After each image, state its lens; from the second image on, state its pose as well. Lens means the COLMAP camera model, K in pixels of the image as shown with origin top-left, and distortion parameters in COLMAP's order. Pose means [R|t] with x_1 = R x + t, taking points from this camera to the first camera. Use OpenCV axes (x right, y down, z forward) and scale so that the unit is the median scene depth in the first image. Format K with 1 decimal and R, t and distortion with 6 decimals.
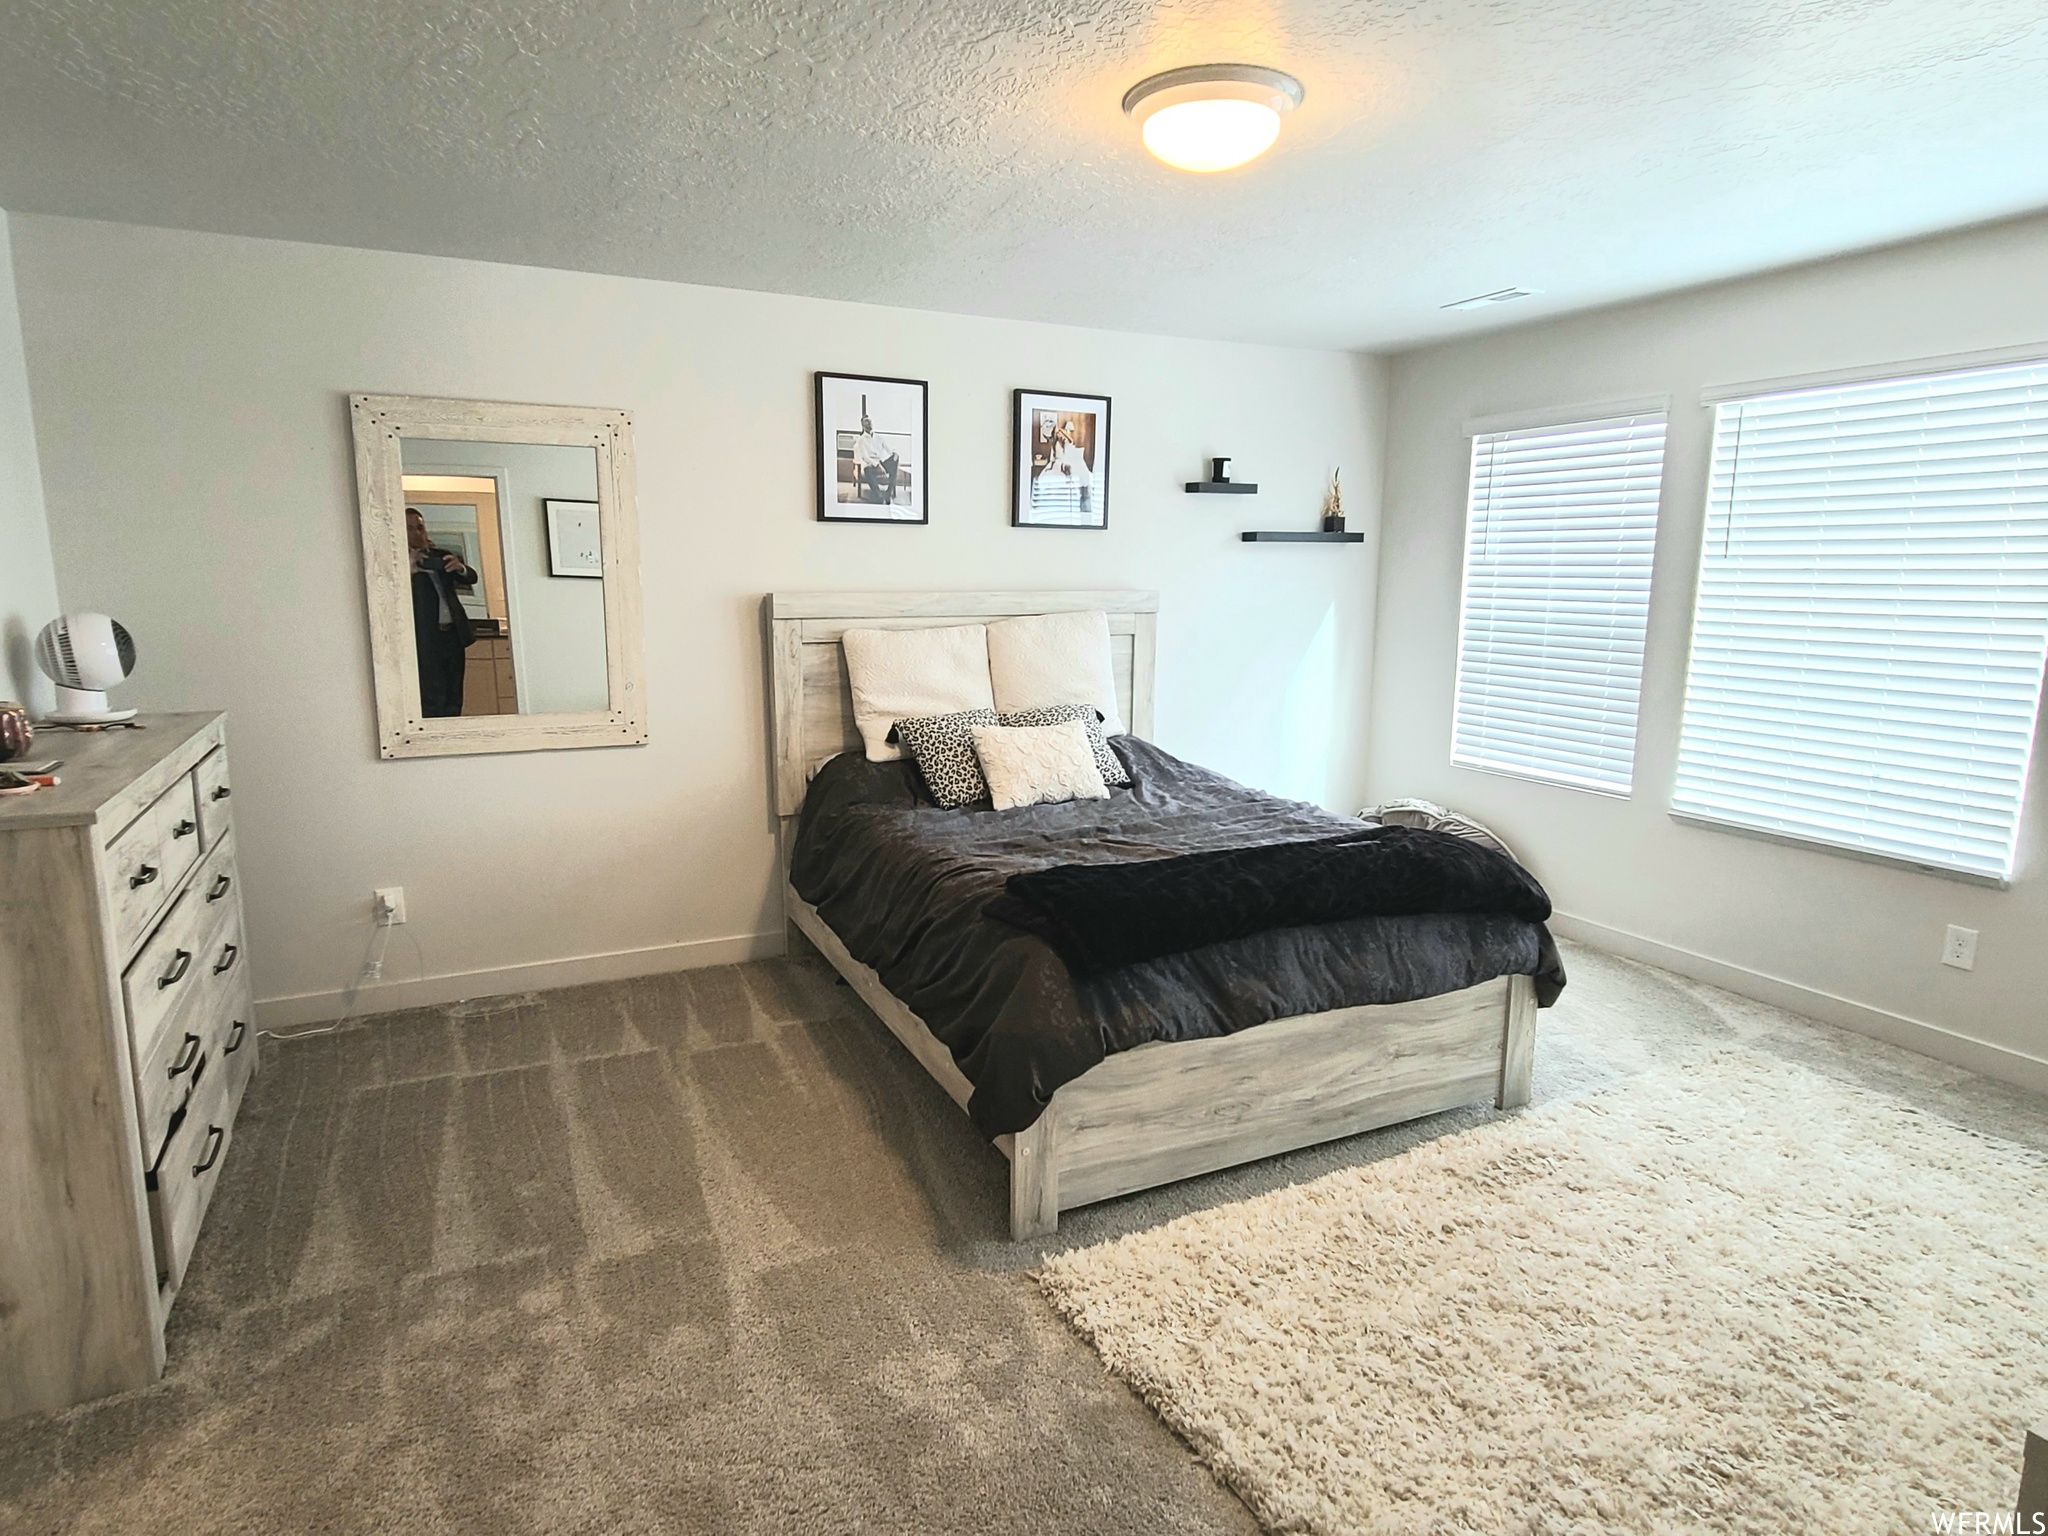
lens RADIAL K [[1168.9, 0, 1016.2], [0, 1168.9, 765.3], [0, 0, 1]] dist [0.001608, -0.000863]
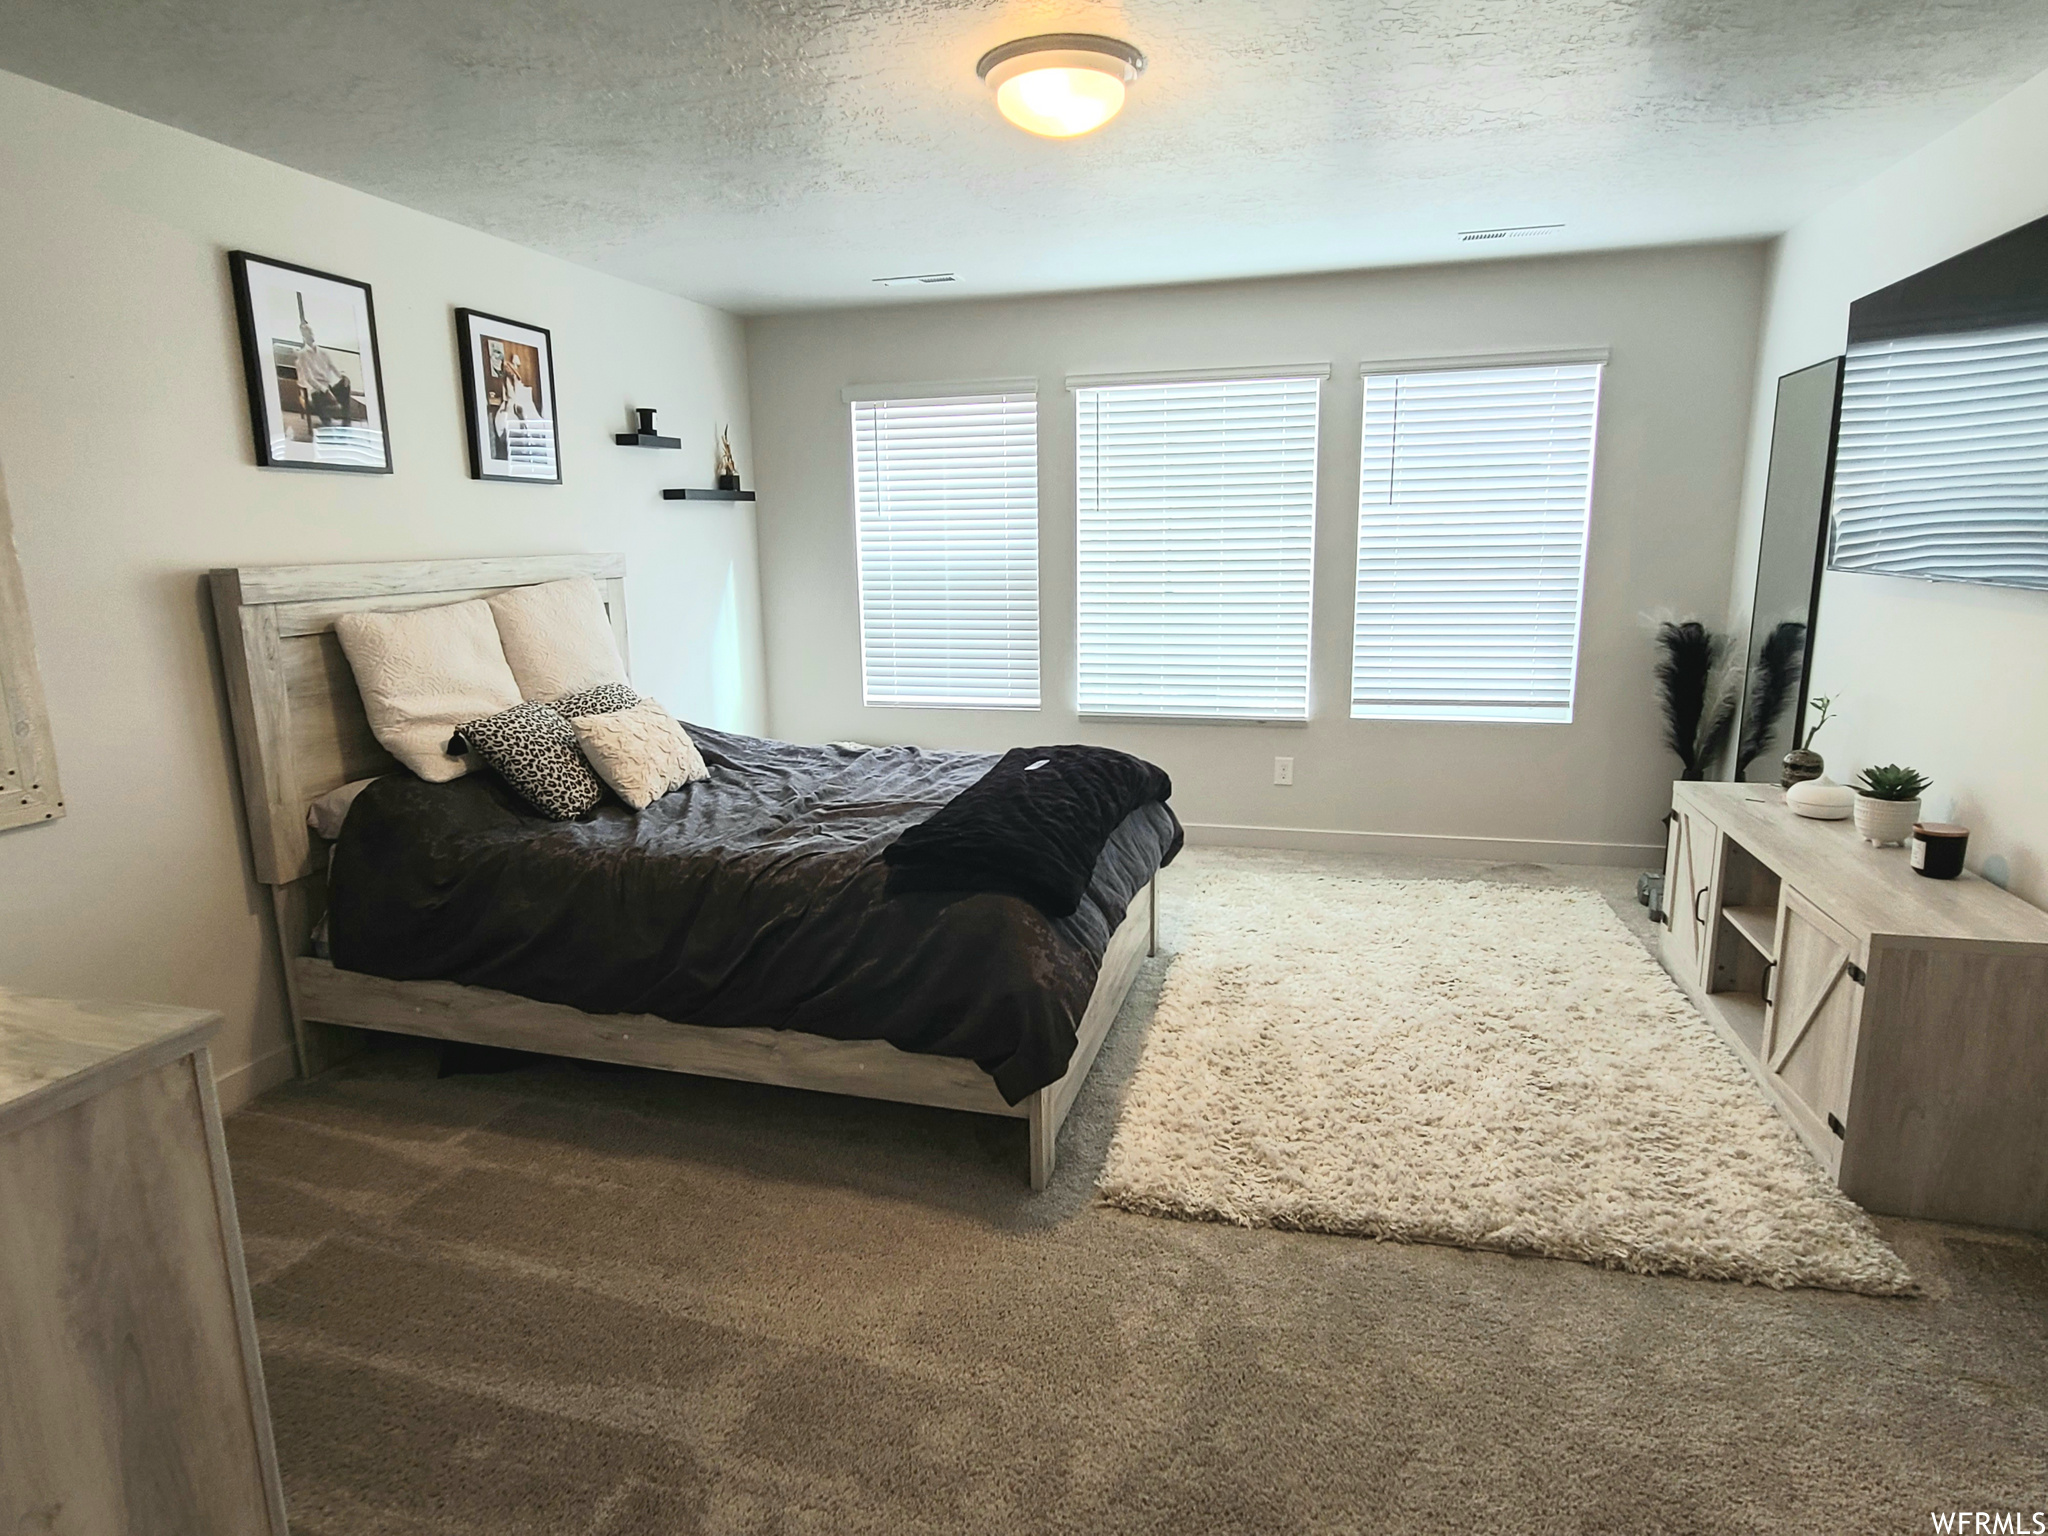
lens RADIAL K [[1168.9, 0, 1016.2], [0, 1168.9, 765.3], [0, 0, 1]] dist [0.001608, -0.000863]
pose [[0.665637, -0.162462, 0.728377, -0.413017], [0.144268, 0.985618, 0.087998, -0.026135], [-0.732198, 0.046507, 0.679502, 0.192386]]
